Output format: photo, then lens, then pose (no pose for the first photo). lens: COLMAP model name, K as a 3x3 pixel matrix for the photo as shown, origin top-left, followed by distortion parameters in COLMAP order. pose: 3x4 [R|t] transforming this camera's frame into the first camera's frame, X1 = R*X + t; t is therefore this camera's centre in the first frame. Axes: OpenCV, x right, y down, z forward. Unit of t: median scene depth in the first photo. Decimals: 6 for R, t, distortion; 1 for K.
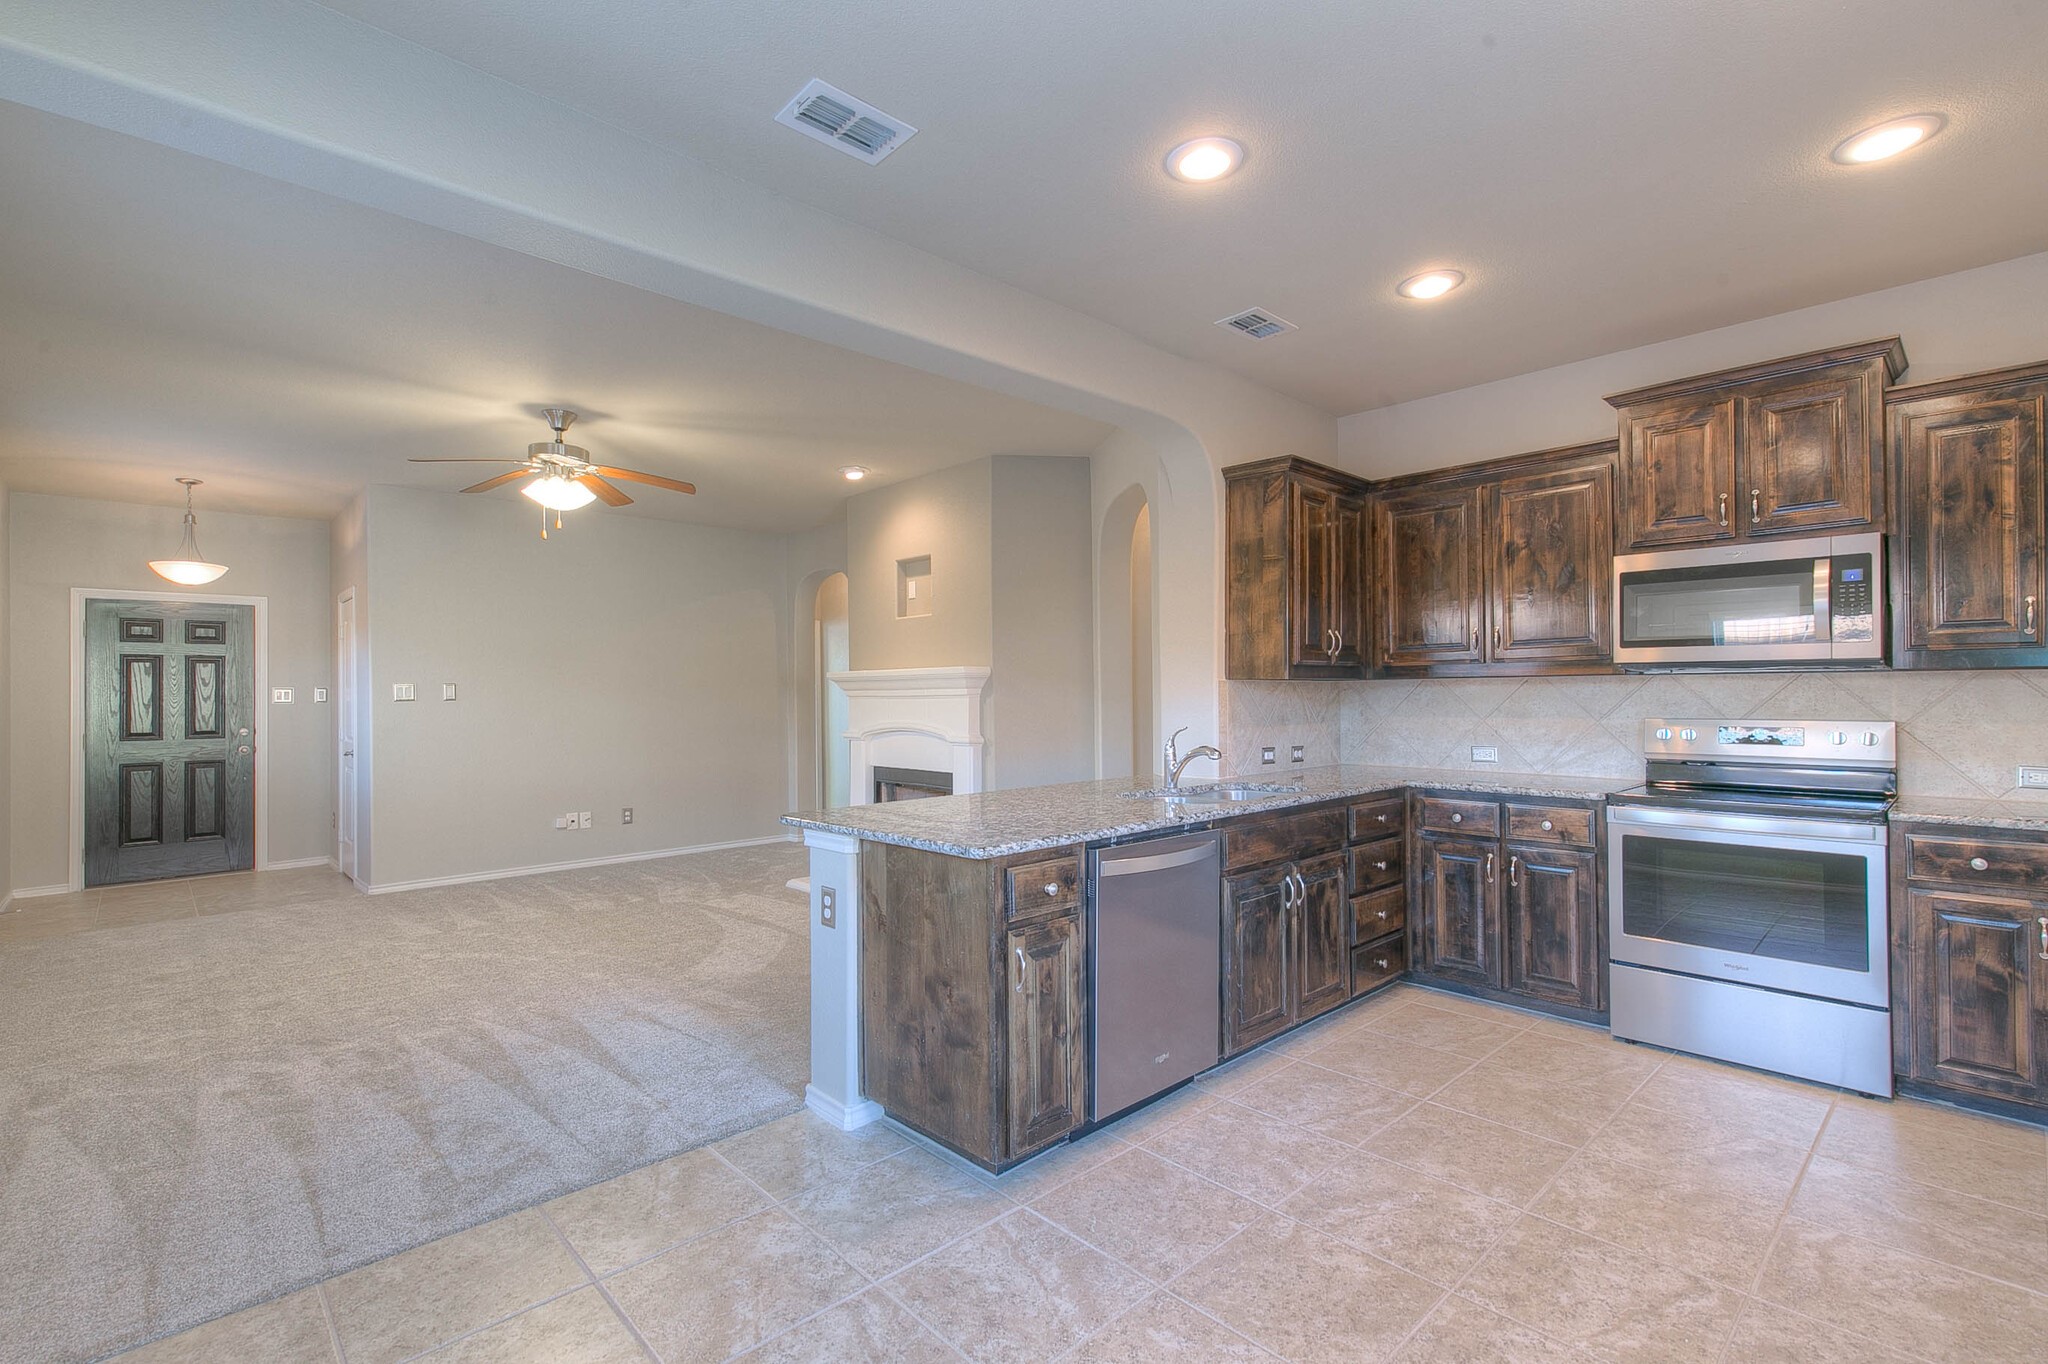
lens RADIAL K [[925.6, 0, 1026.6], [0, 925.6, 680.6], [0, 0, 1]] dist [0.011444, -0.003449]
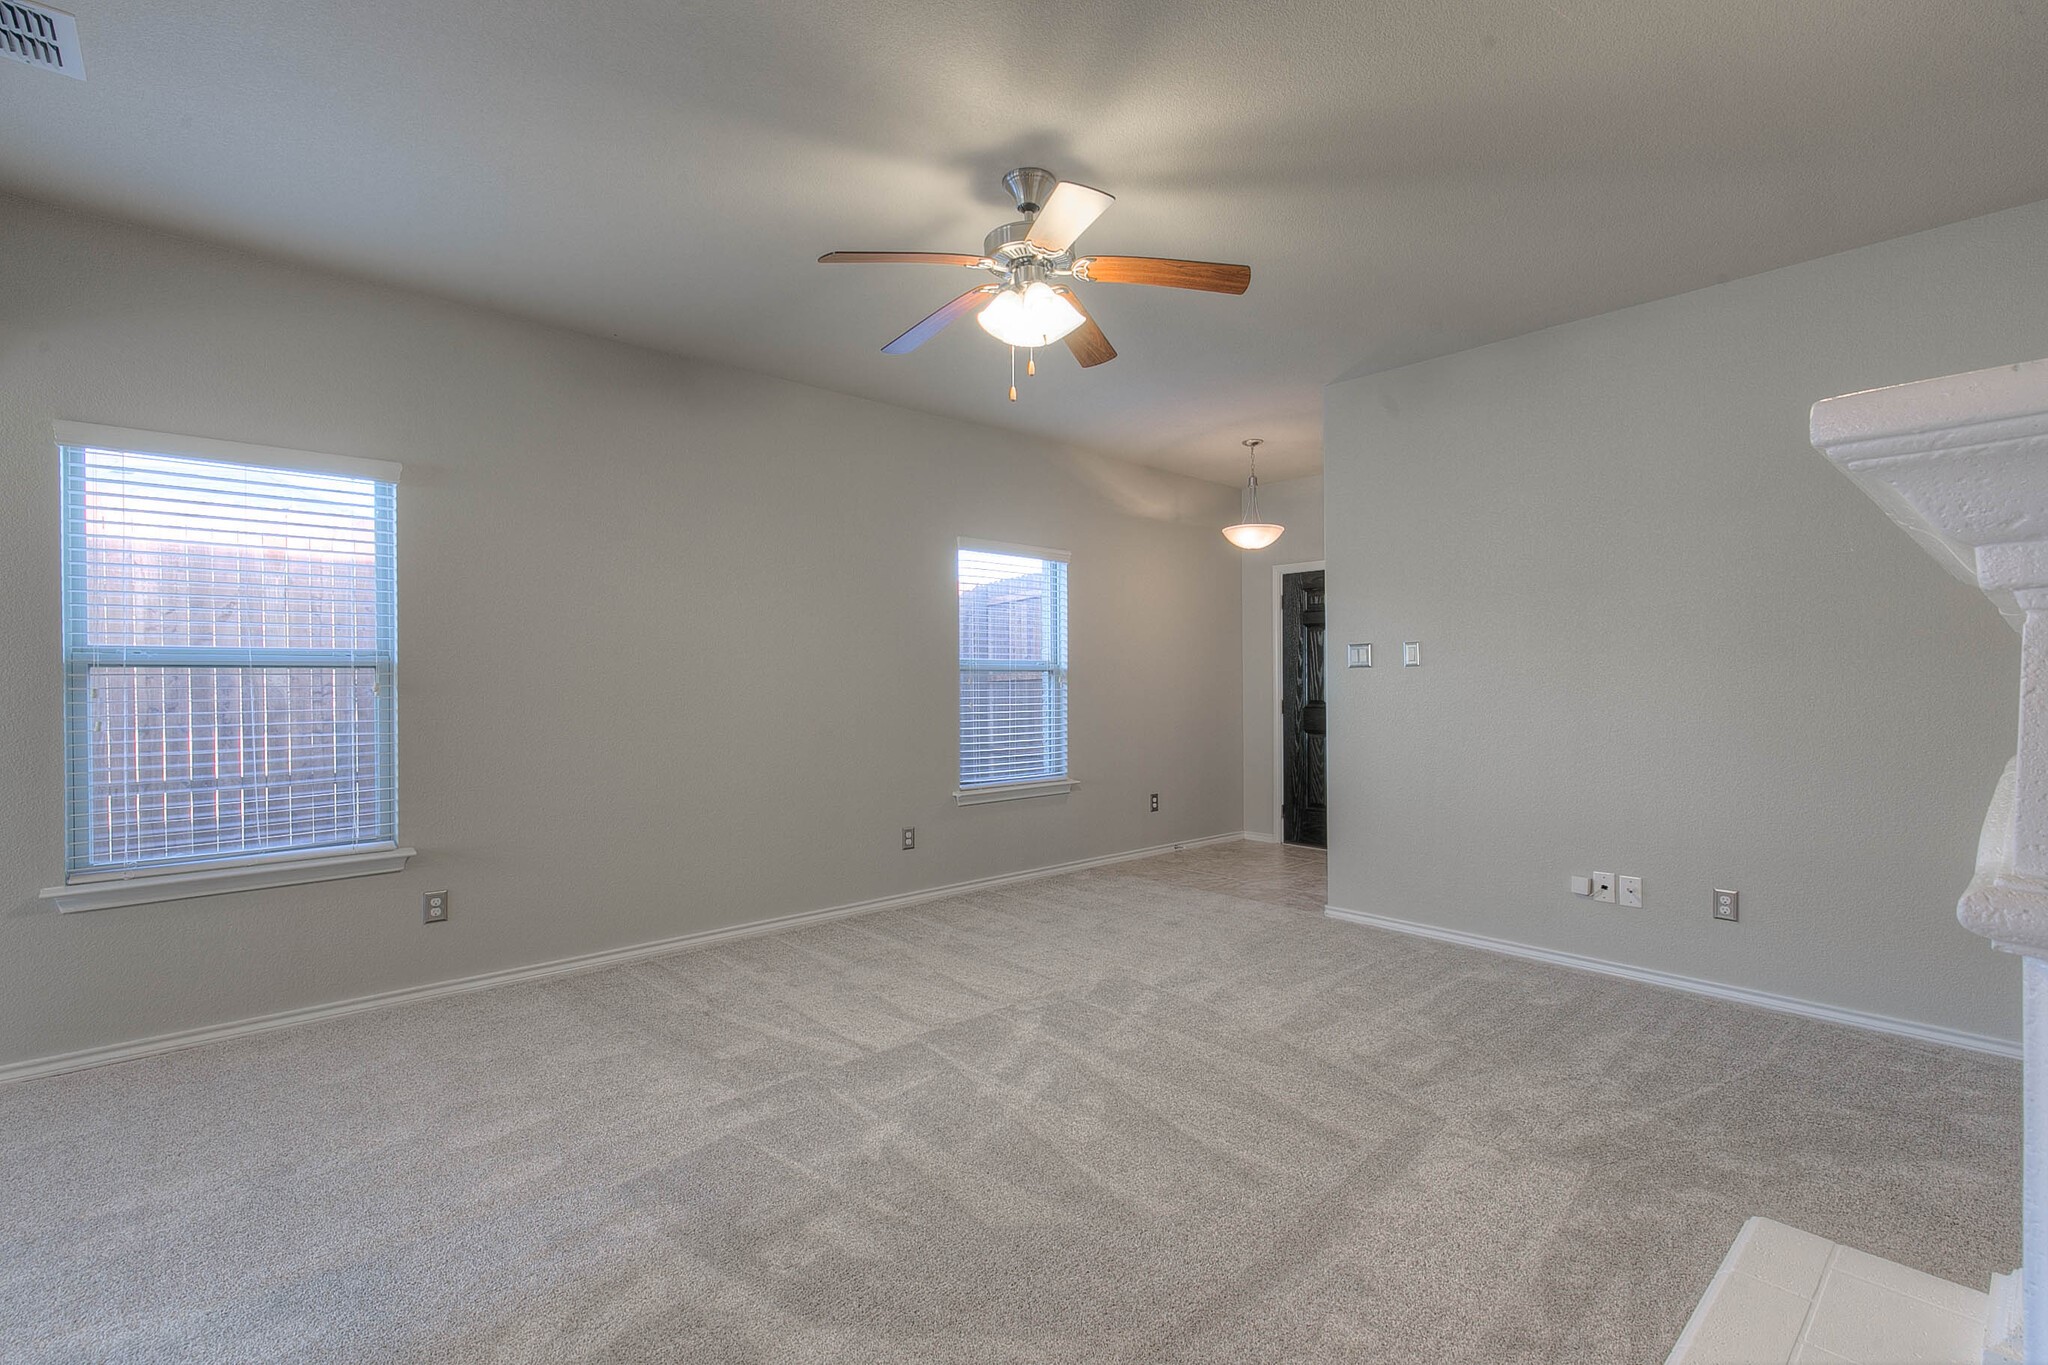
lens RADIAL K [[925.6, 0, 1029.3], [0, 925.6, 677.0], [0, 0, 1]] dist [0.011444, -0.003449]
pose [[-0.025189, 0.003295, -0.999677, 0.104236], [0.018056, 0.999833, 0.002840, 0.033206], [0.999520, -0.017979, -0.025245, 1.085114]]
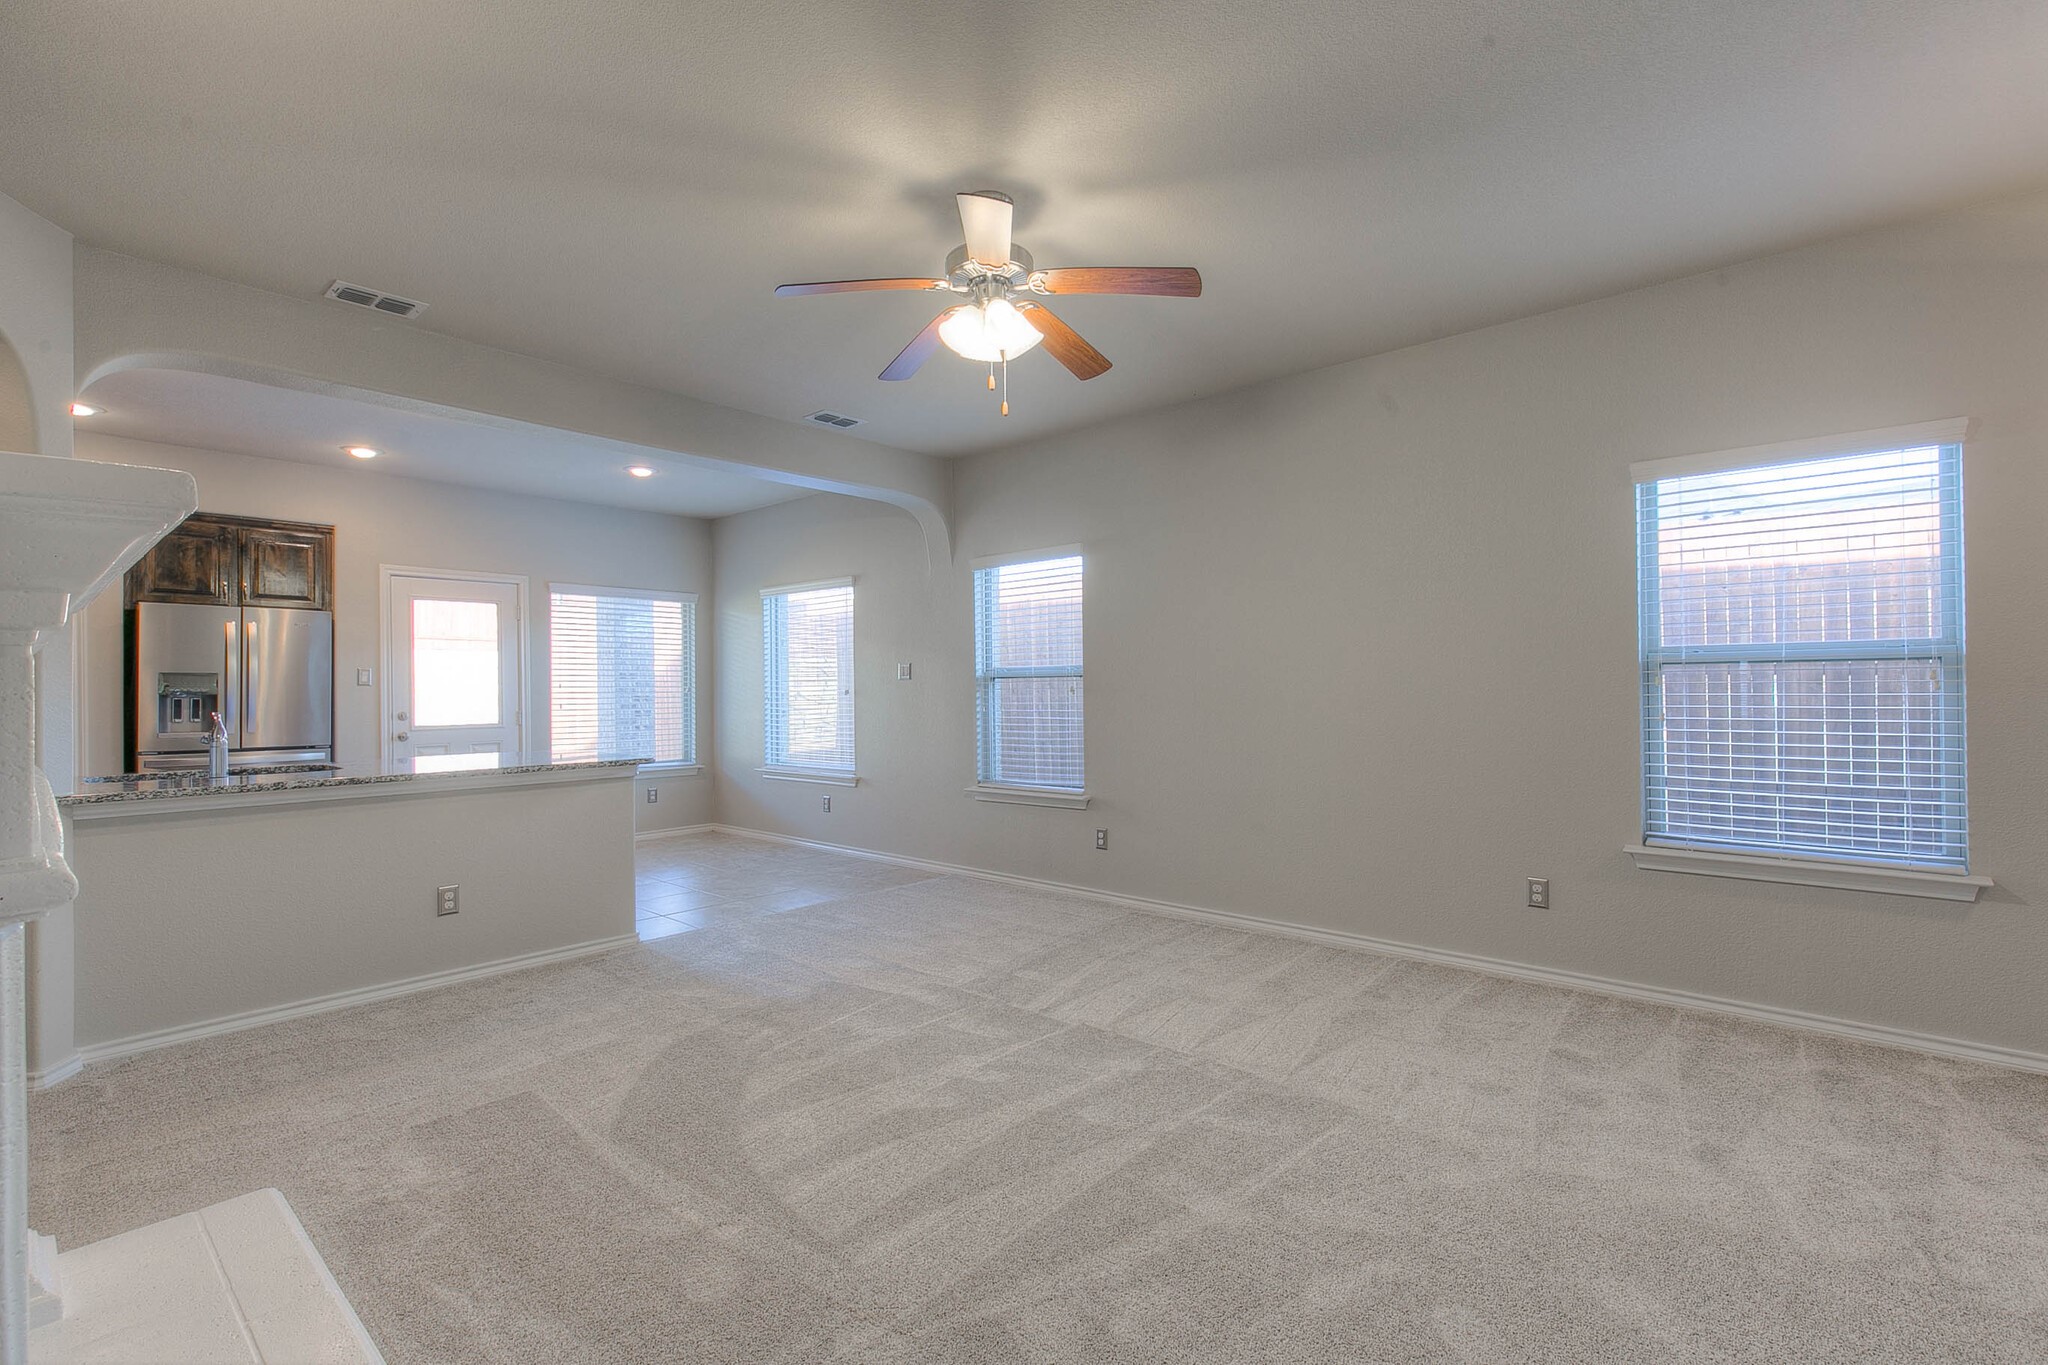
lens RADIAL K [[925.6, 0, 1019.1], [0, 925.6, 681.6], [0, 0, 1]] dist [0.011444, -0.003449]
pose [[-0.997125, 0.019010, -0.073356, -0.507599], [0.020544, 0.999584, -0.020225, 0.046850], [0.072941, -0.021673, -0.997101, 1.729215]]
